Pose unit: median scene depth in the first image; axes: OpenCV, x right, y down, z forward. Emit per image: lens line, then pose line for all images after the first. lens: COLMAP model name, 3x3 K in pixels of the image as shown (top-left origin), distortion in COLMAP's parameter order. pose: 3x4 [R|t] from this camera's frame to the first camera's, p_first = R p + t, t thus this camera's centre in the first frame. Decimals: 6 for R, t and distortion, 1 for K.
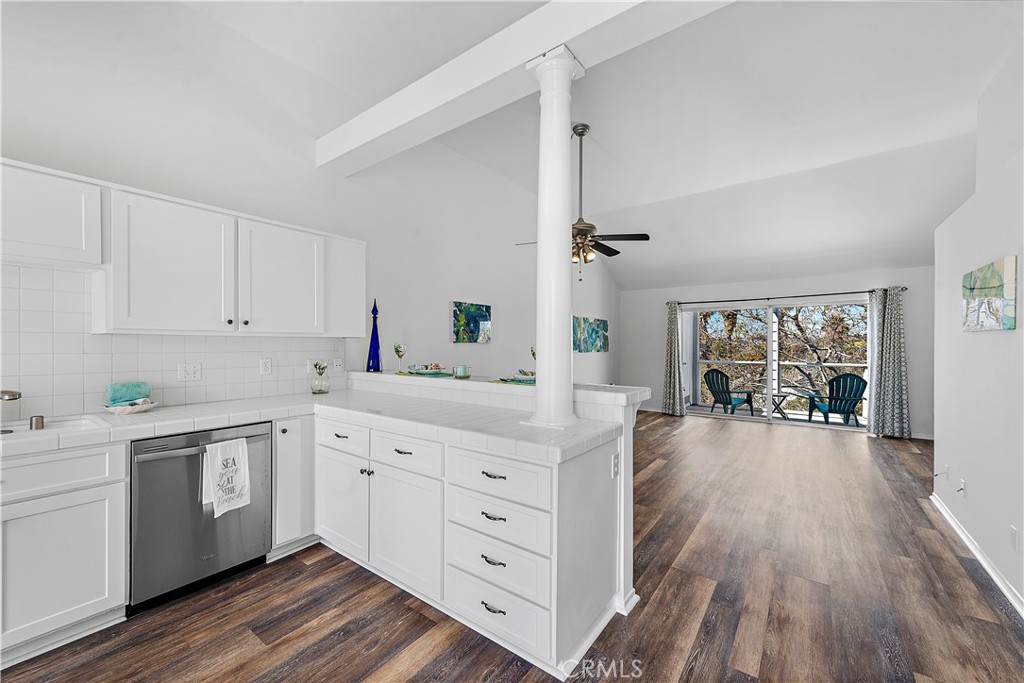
lens RADIAL K [[401.4, 0, 514.1], [0, 401.4, 346.4], [0, 0, 1]] dist [0.007290, -0.000159]
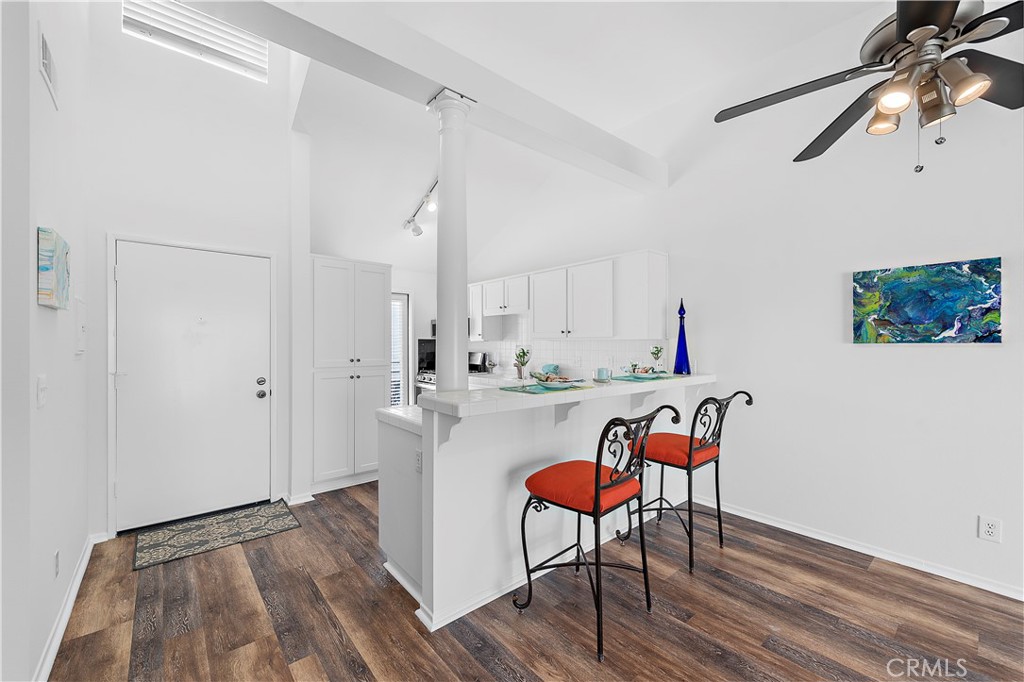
lens RADIAL K [[418.1, 0, 518.3], [0, 418.1, 347.6], [0, 0, 1]] dist [0.002293, 0.000252]
pose [[-0.228183, 0.003649, -0.973611, 0.418475], [-0.007879, 0.999953, 0.005594, -0.001989], [0.973586, 0.008948, -0.228143, 0.501441]]
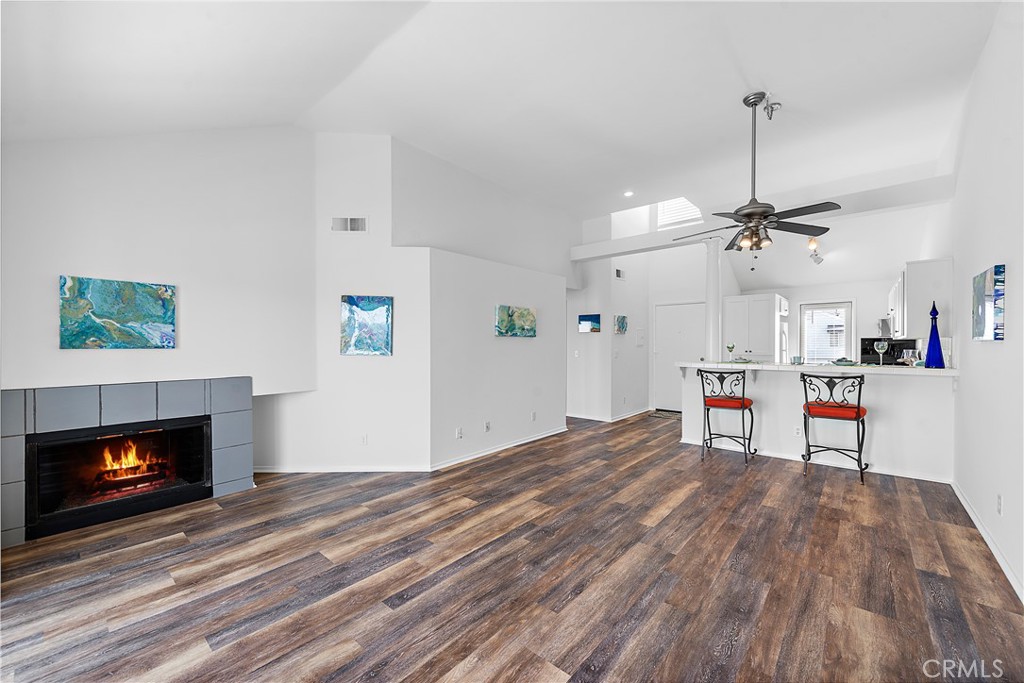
lens RADIAL K [[401.4, 0, 514.1], [0, 401.4, 346.4], [0, 0, 1]] dist [0.007290, -0.000159]
pose [[-0.997258, -0.000782, 0.073999, 0.419209], [0.000127, 0.999925, 0.012280, -0.005642], [-0.074003, 0.012256, -0.997183, 1.297402]]
